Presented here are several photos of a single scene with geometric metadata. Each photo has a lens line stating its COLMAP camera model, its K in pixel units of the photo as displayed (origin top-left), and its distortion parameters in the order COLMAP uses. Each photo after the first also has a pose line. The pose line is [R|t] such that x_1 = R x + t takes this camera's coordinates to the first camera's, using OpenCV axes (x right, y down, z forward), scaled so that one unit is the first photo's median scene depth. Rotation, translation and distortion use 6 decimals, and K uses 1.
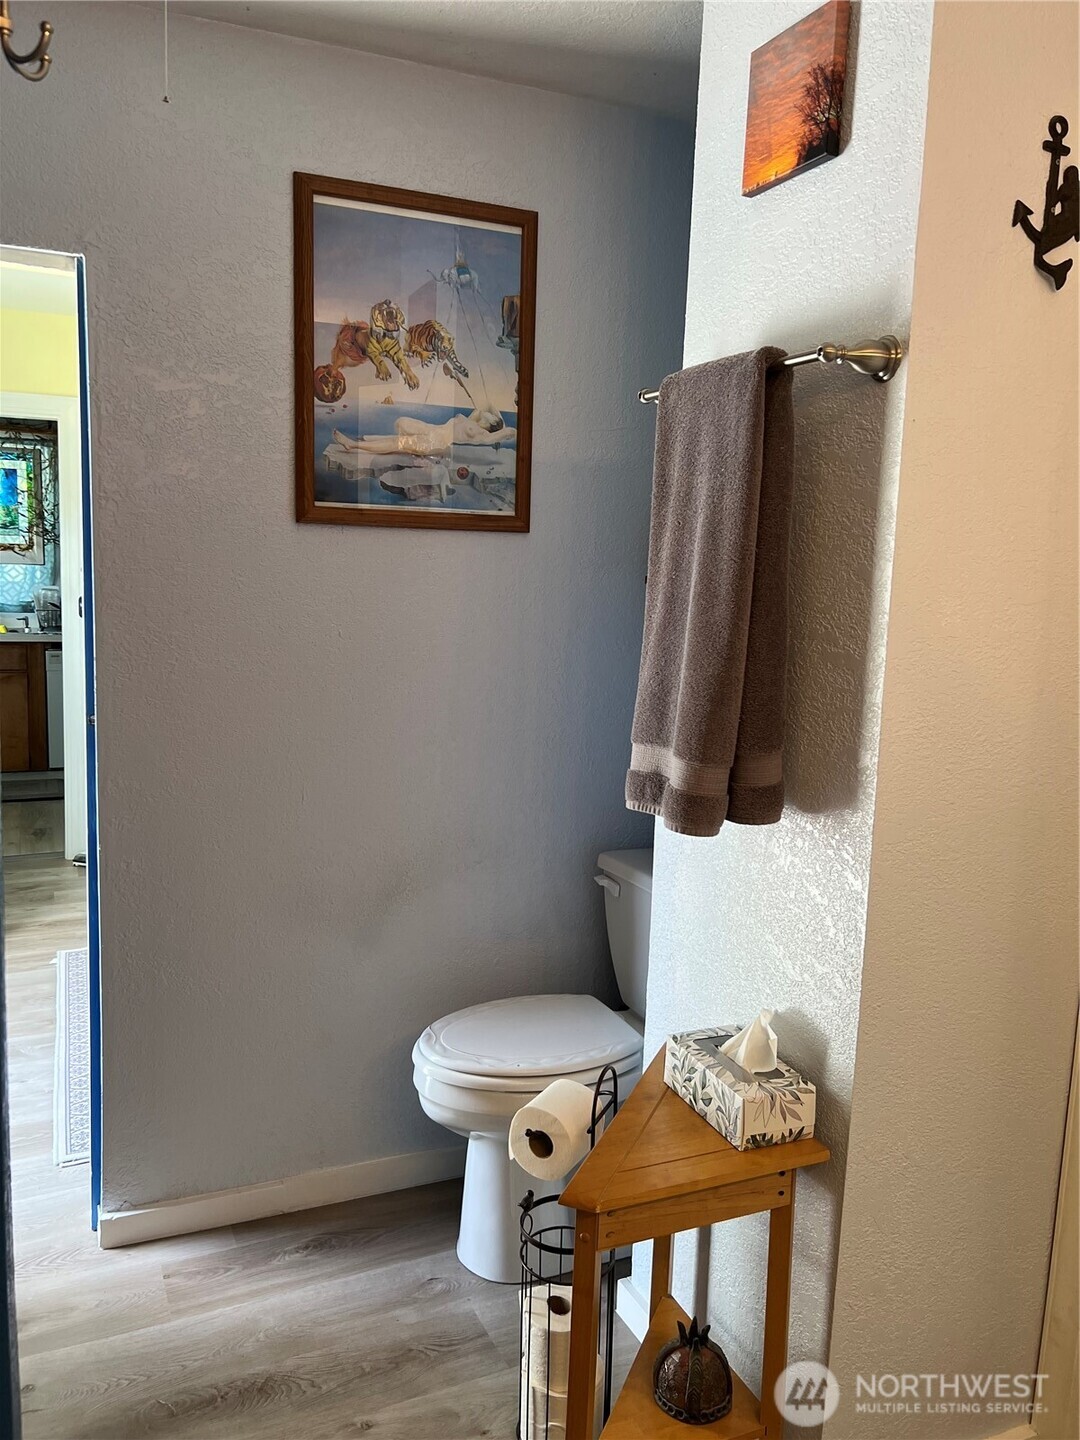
lens RADIAL K [[1094.1, 0, 537.0], [0, 1094.1, 719.5], [0, 0, 1]] dist [0.052142, -0.070169]
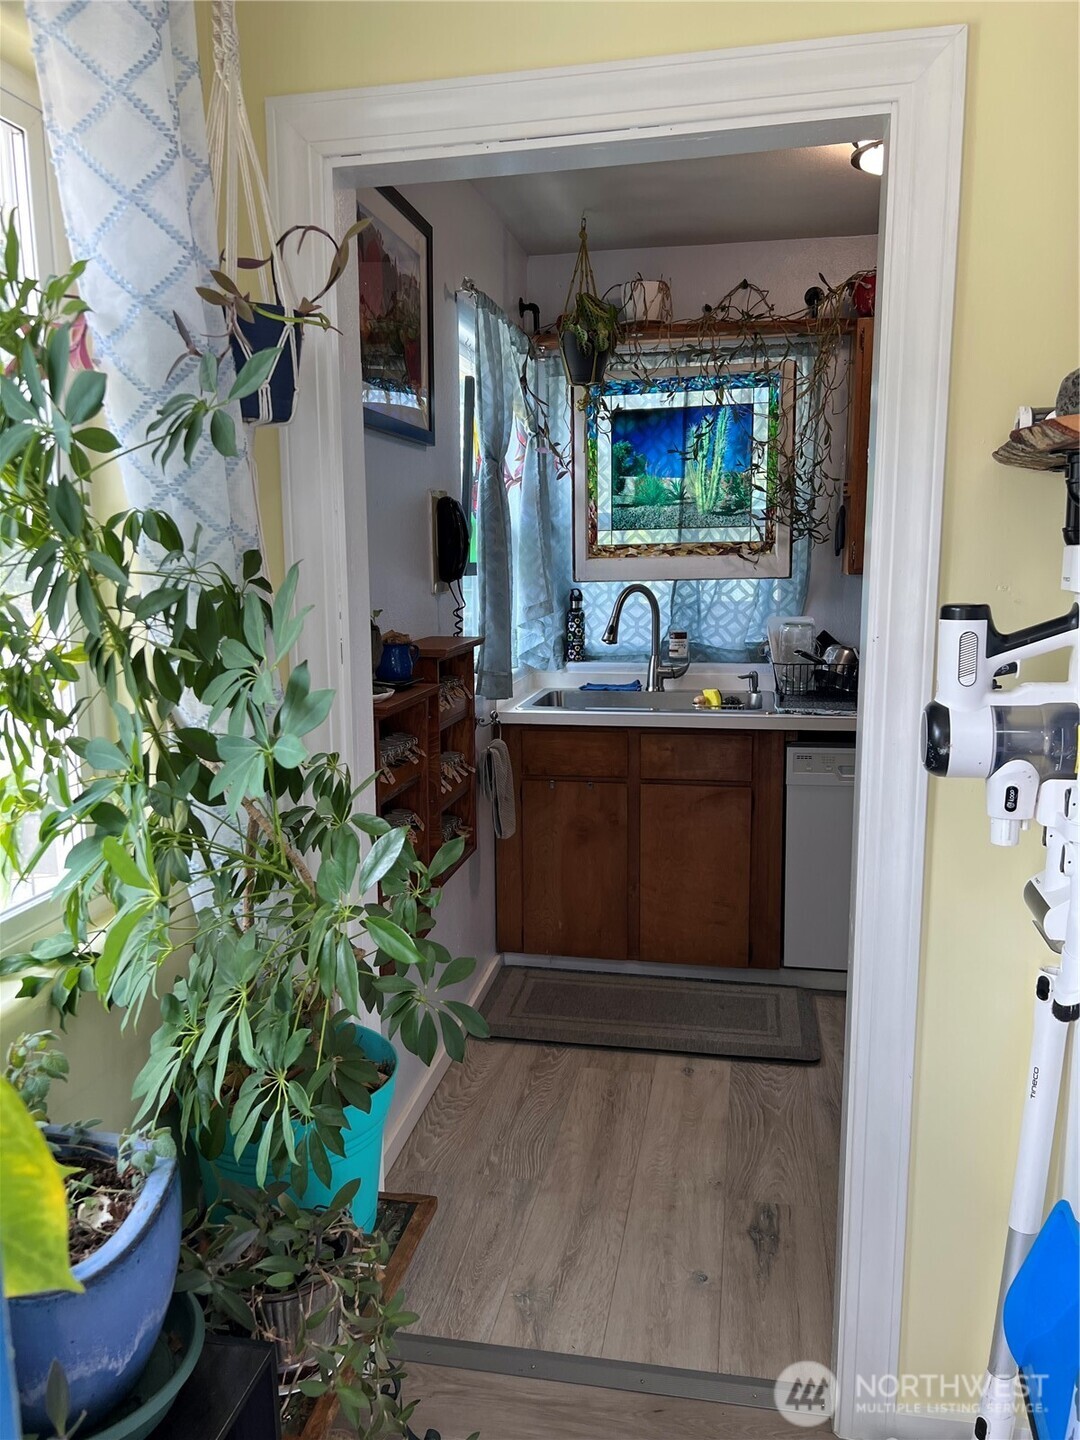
lens RADIAL K [[1094.1, 0, 538.7], [0, 1094.1, 722.1], [0, 0, 1]] dist [0.052142, -0.070169]
pose [[0.810237, 0.042734, -0.584543, -0.231384], [-0.047904, 0.998830, 0.006621, -0.067838], [0.584142, 0.022638, 0.811336, 0.497818]]
